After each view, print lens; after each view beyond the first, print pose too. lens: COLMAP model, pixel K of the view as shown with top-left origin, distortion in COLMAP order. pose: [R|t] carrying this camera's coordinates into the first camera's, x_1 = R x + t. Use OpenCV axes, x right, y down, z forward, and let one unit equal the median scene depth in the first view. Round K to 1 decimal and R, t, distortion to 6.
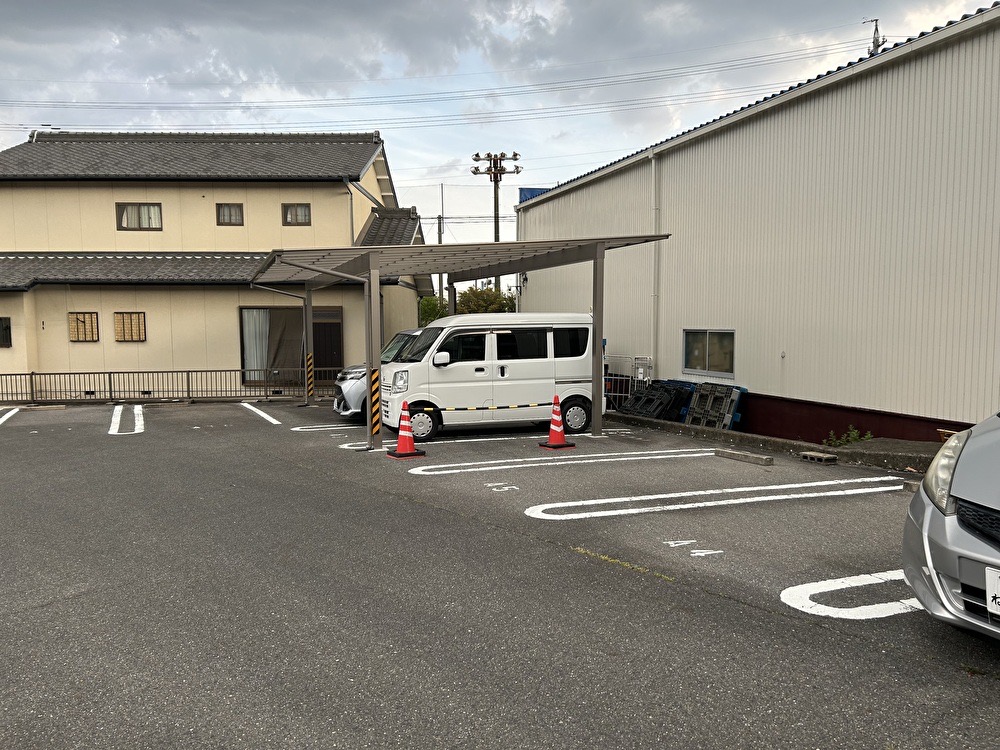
lens RADIAL K [[753.2, 0, 514.0], [0, 753.2, 382.8], [0, 0, 1]] dist [0.039438, -0.043585]
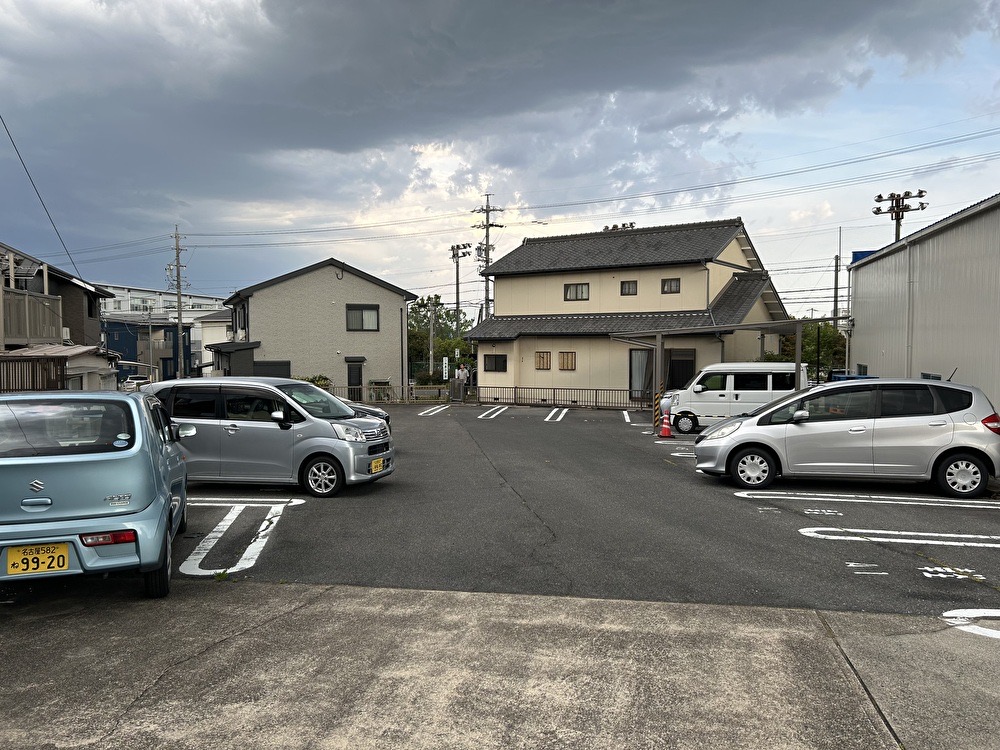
lens RADIAL K [[753.2, 0, 498.1], [0, 753.2, 377.2], [0, 0, 1]] dist [0.039438, -0.043585]
pose [[0.824483, 0.029097, -0.565138, 0.289087], [-0.048444, 0.998640, -0.019258, -0.000234], [0.563809, 0.043255, 0.824772, -0.420378]]
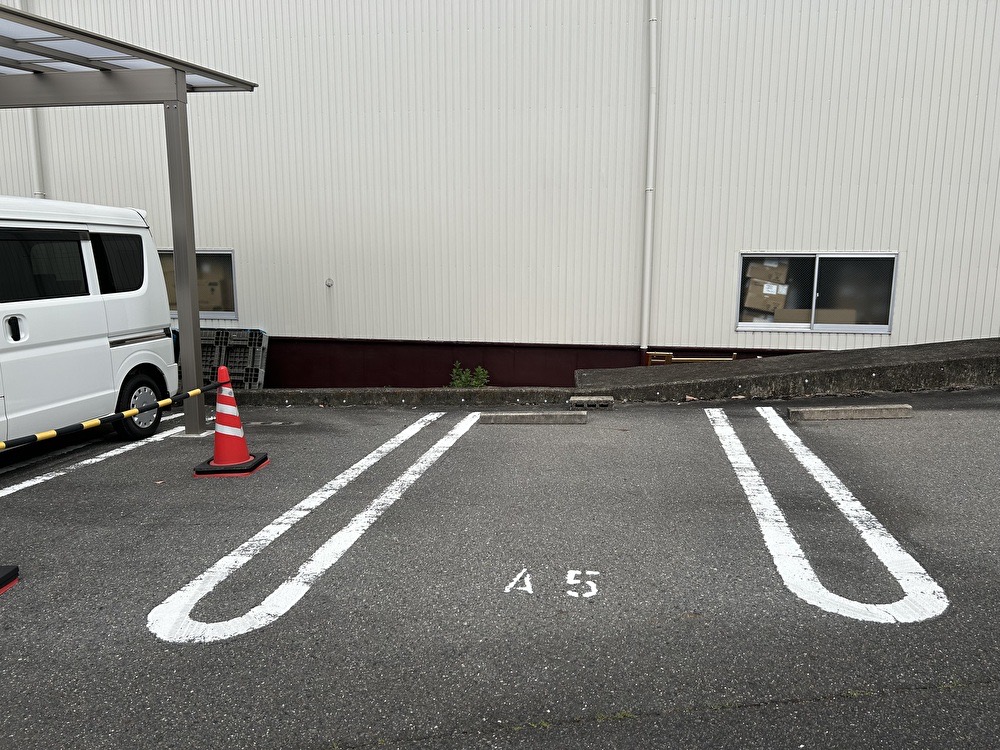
lens RADIAL K [[753.2, 0, 502.2], [0, 753.2, 371.5], [0, 0, 1]] dist [0.039438, -0.043585]
pose [[0.492711, -0.122684, 0.861501, -0.145057], [0.063819, 0.992440, 0.104831, -0.010543], [-0.867850, 0.003329, 0.496816, 0.303246]]
